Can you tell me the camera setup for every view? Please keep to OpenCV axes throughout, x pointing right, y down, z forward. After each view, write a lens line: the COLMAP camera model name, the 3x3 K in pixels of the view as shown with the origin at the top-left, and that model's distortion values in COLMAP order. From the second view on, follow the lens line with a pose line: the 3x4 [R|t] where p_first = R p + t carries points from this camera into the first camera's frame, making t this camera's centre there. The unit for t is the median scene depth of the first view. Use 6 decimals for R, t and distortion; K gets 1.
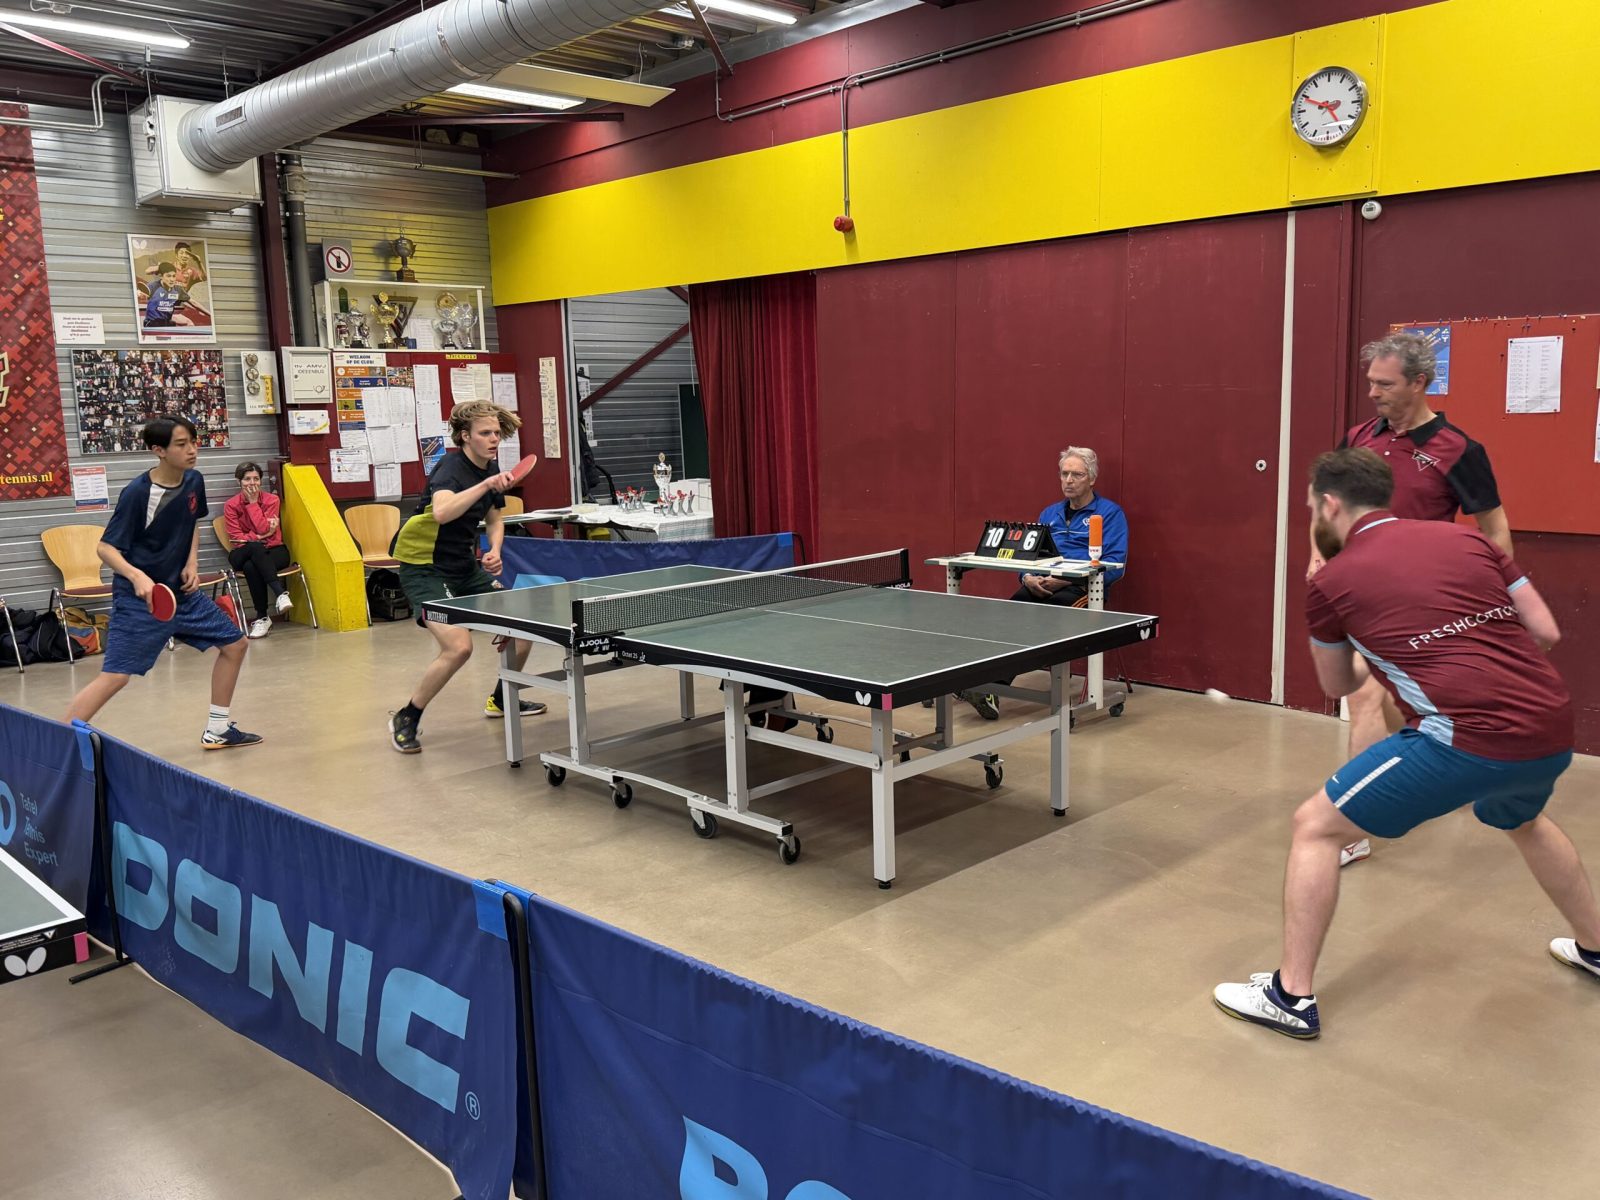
lens RADIAL K [[1329.1, 0, 787.0], [0, 1329.1, 621.5], [0, 0, 1]] dist [0.014057, -0.032803]
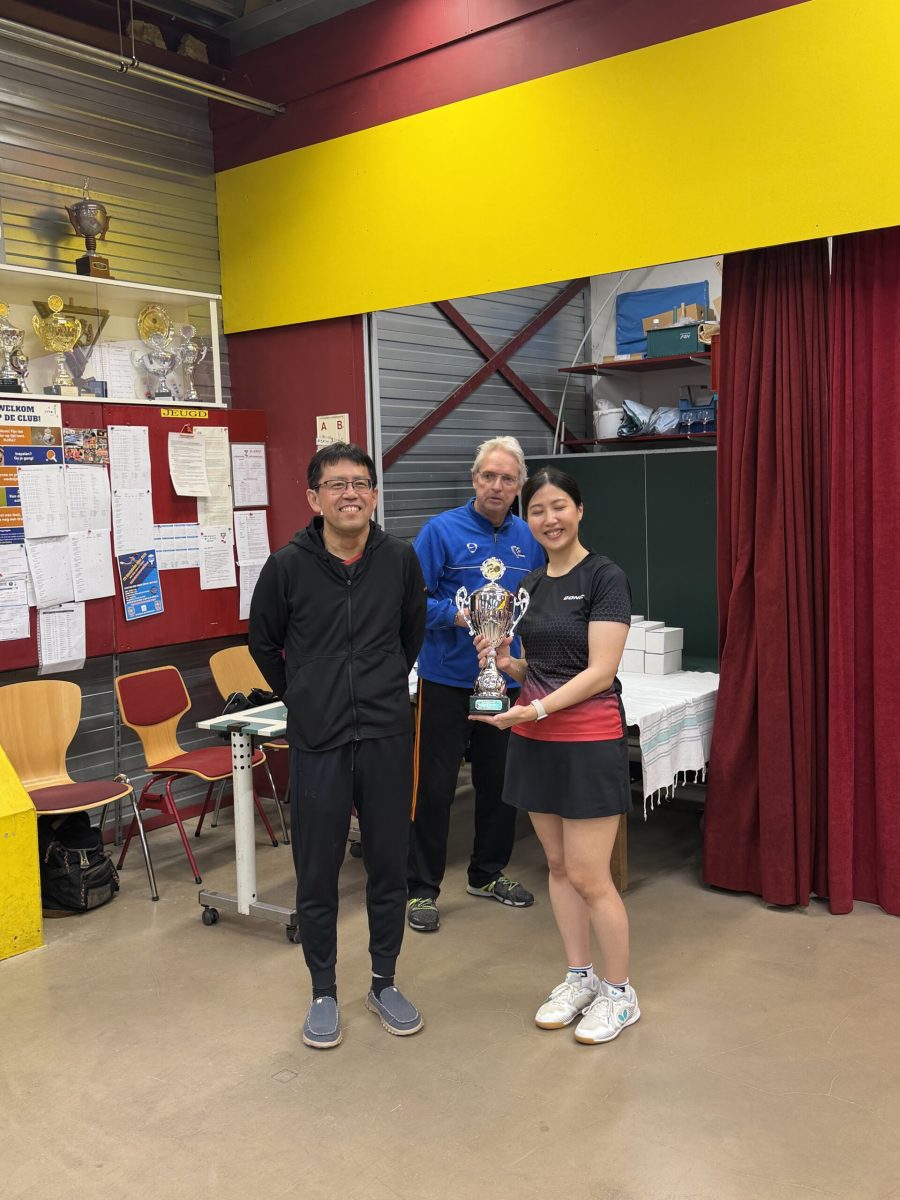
lens RADIAL K [[1114.2, 0, 428.2], [0, 1114.2, 613.6], [0, 0, 1]] dist [0.017868, 0.000000]
pose [[0.993384, -0.020478, 0.113001, -0.227457], [0.027283, 0.997885, -0.059003, -0.093081], [-0.111554, 0.061695, 0.991841, 0.591456]]
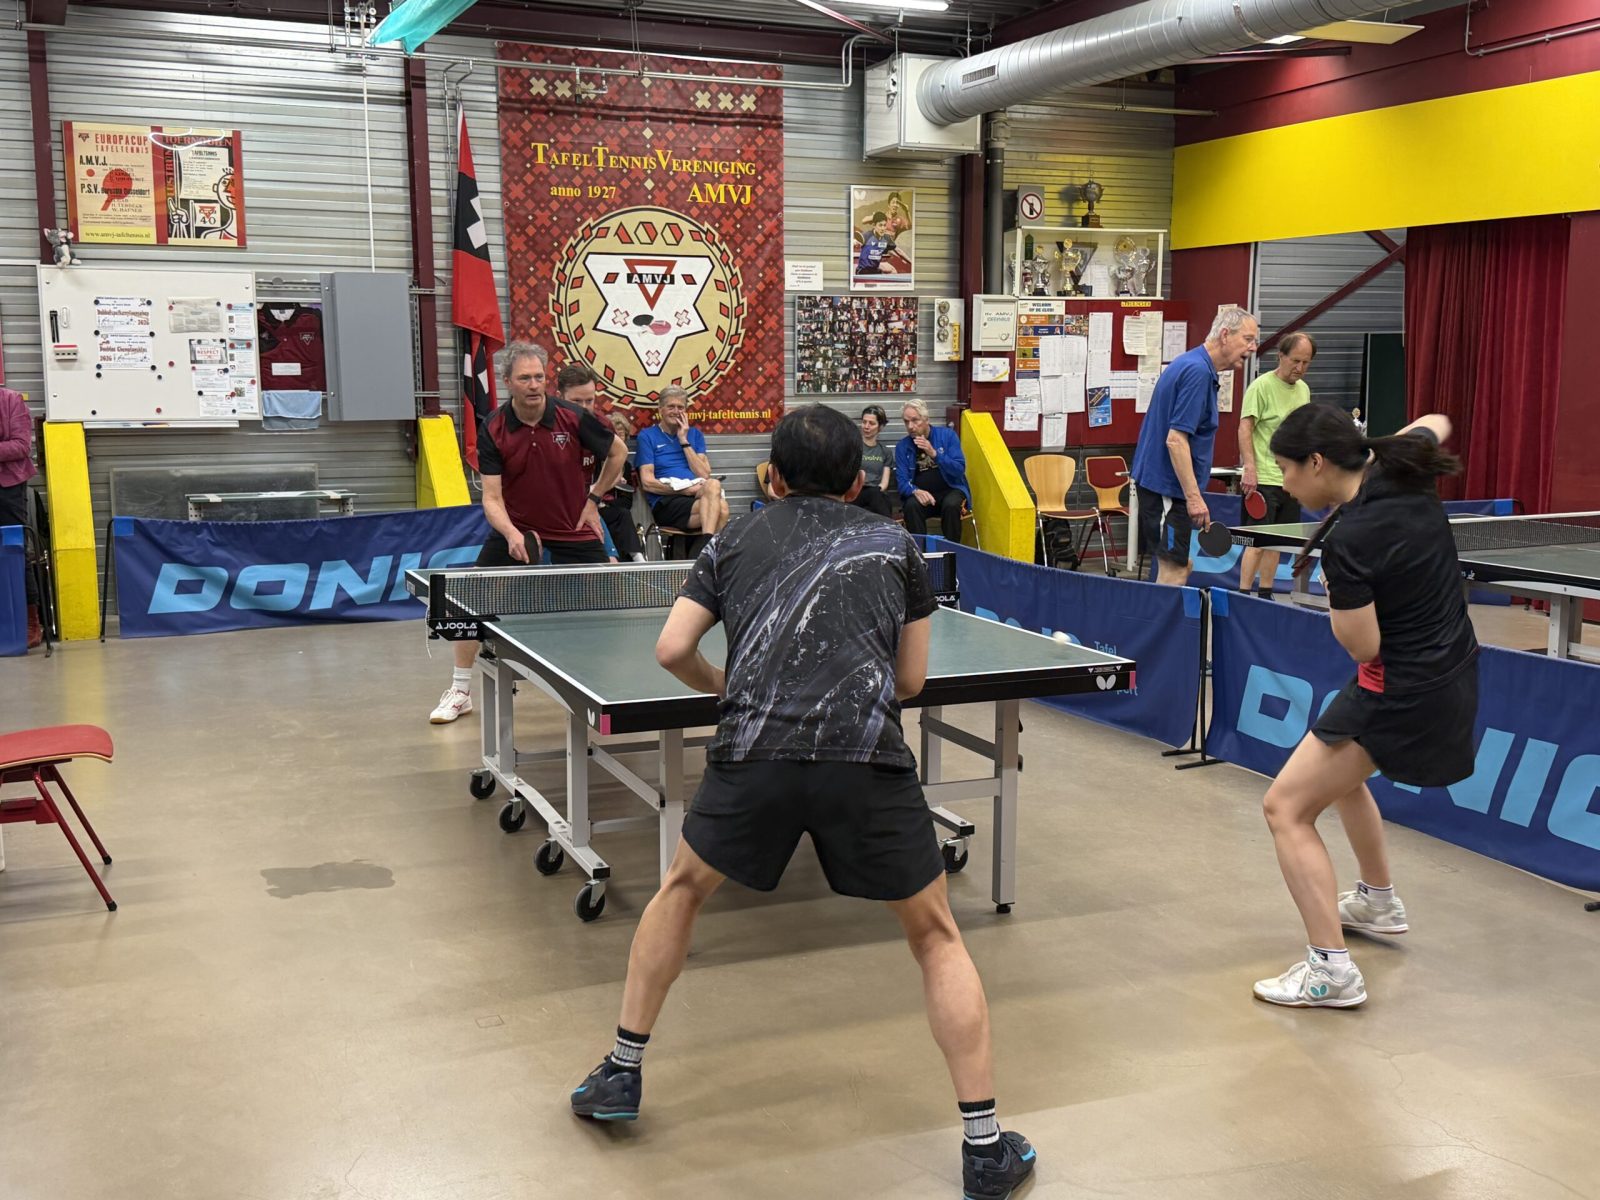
lens RADIAL K [[1677.9, 0, 808.3], [0, 1677.9, 628.9], [0, 0, 1]] dist [0.107131, 0.000000]
pose [[0.947773, 0.076413, -0.309658, -0.084295], [-0.076200, 0.997010, 0.012800, 0.043516], [0.309711, 0.011464, 0.950762, -0.272468]]
